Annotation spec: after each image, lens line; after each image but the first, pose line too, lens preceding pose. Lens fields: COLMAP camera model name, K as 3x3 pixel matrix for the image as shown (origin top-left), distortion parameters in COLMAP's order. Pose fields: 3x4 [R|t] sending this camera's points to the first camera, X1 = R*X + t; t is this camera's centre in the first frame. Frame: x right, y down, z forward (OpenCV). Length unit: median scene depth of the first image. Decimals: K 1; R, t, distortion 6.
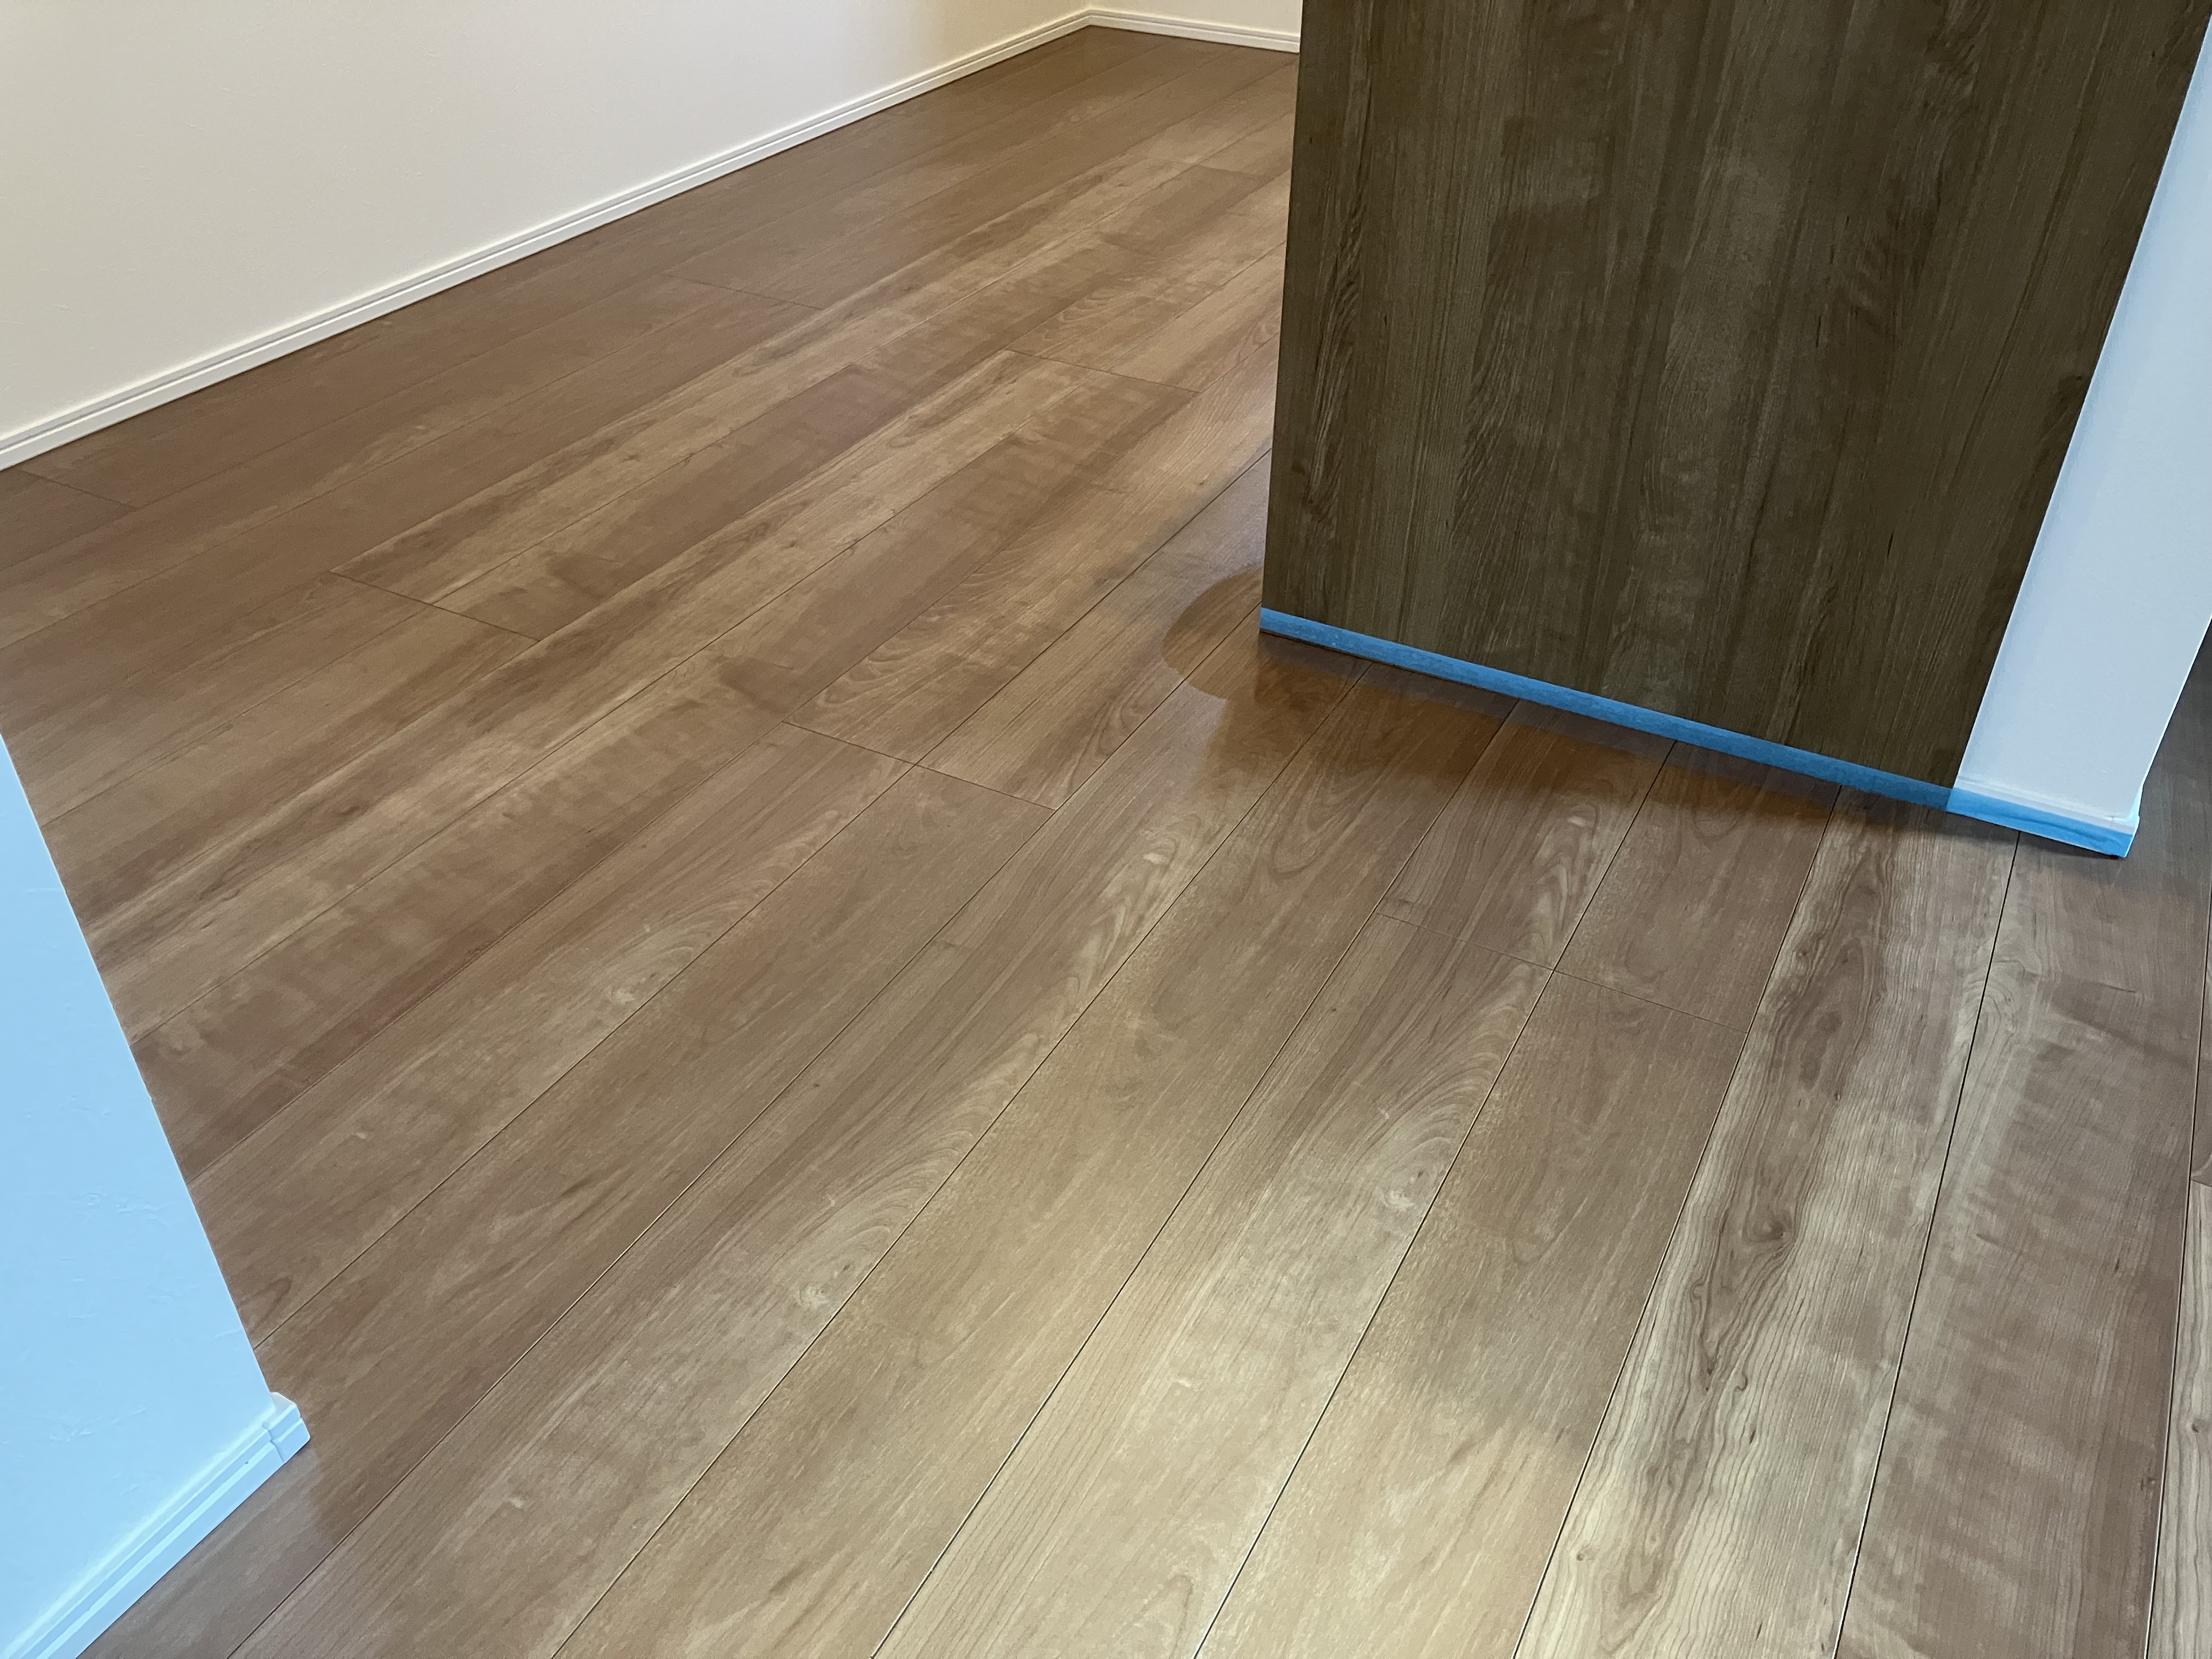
lens RADIAL K [[1807.5, 0, 1110.8], [0, 1807.5, 811.7], [0, 0, 1]] dist [0.032165, -0.056605]
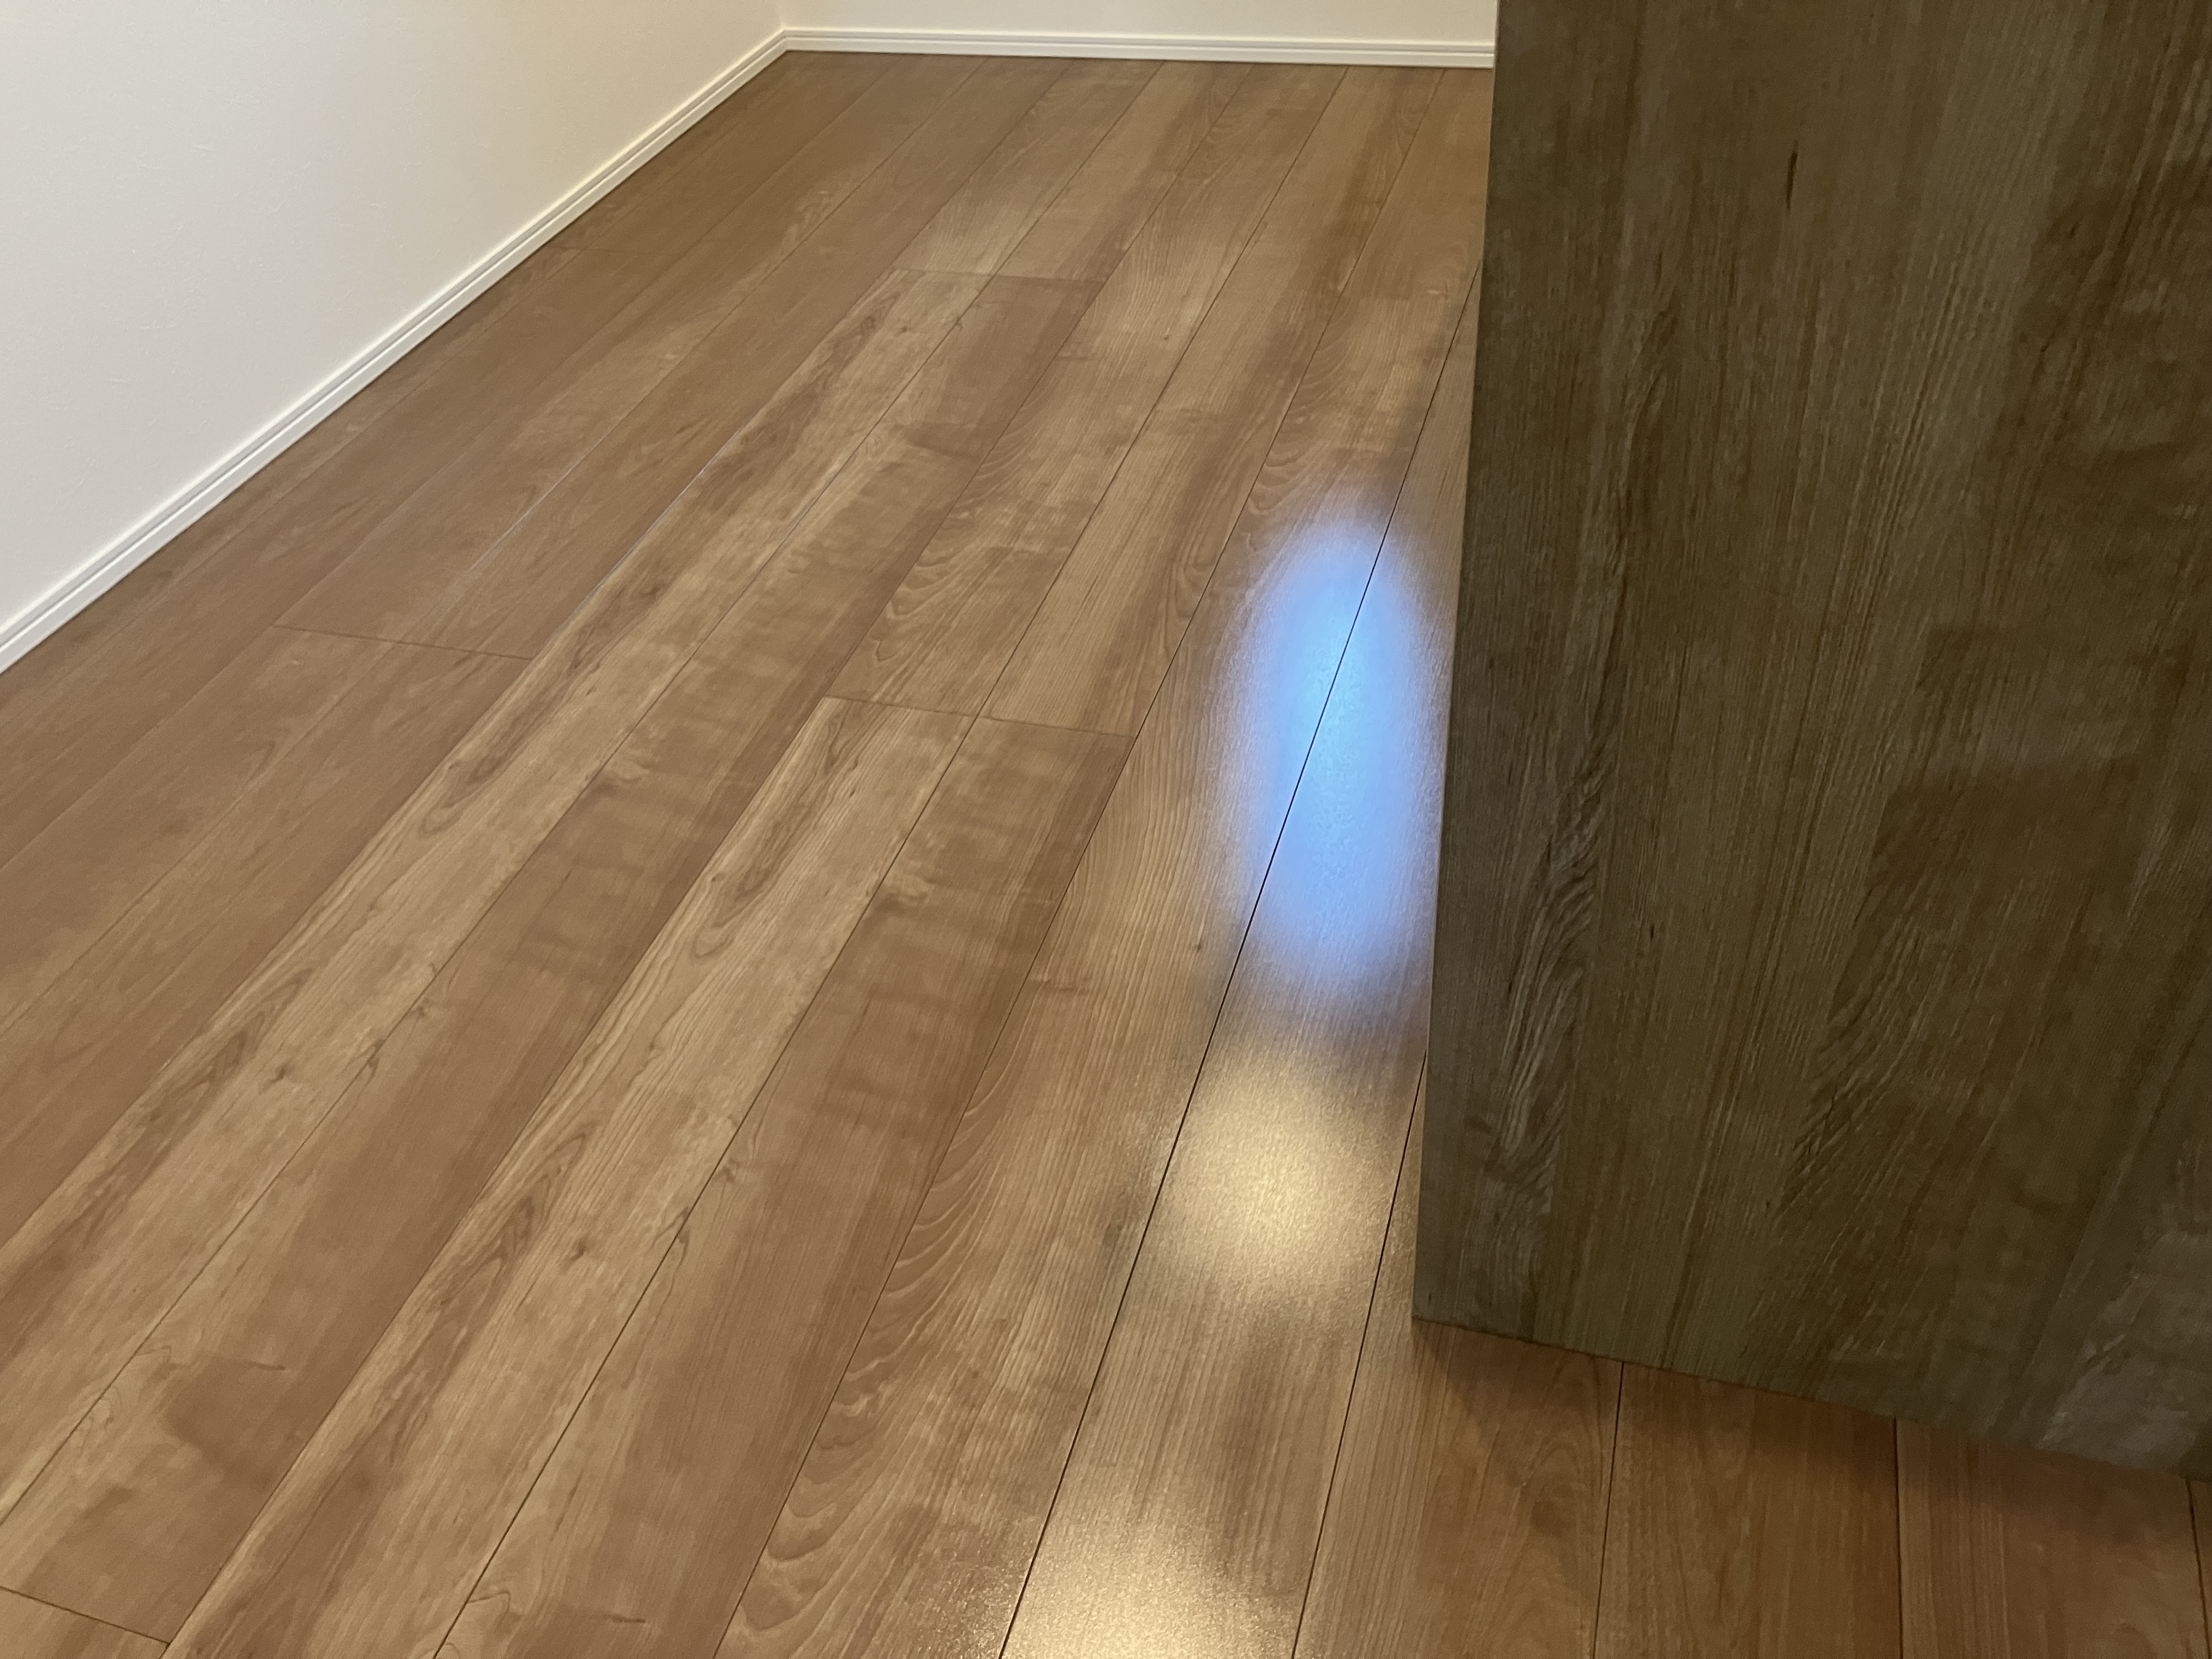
lens RADIAL K [[1807.5, 0, 1104.5], [0, 1807.5, 828.8], [0, 0, 1]] dist [0.032165, -0.056605]
pose [[0.976729, -0.188480, 0.102356, -0.049952], [0.180463, 0.980098, 0.082706, -0.348233], [-0.115907, -0.062310, 0.991304, 0.460367]]
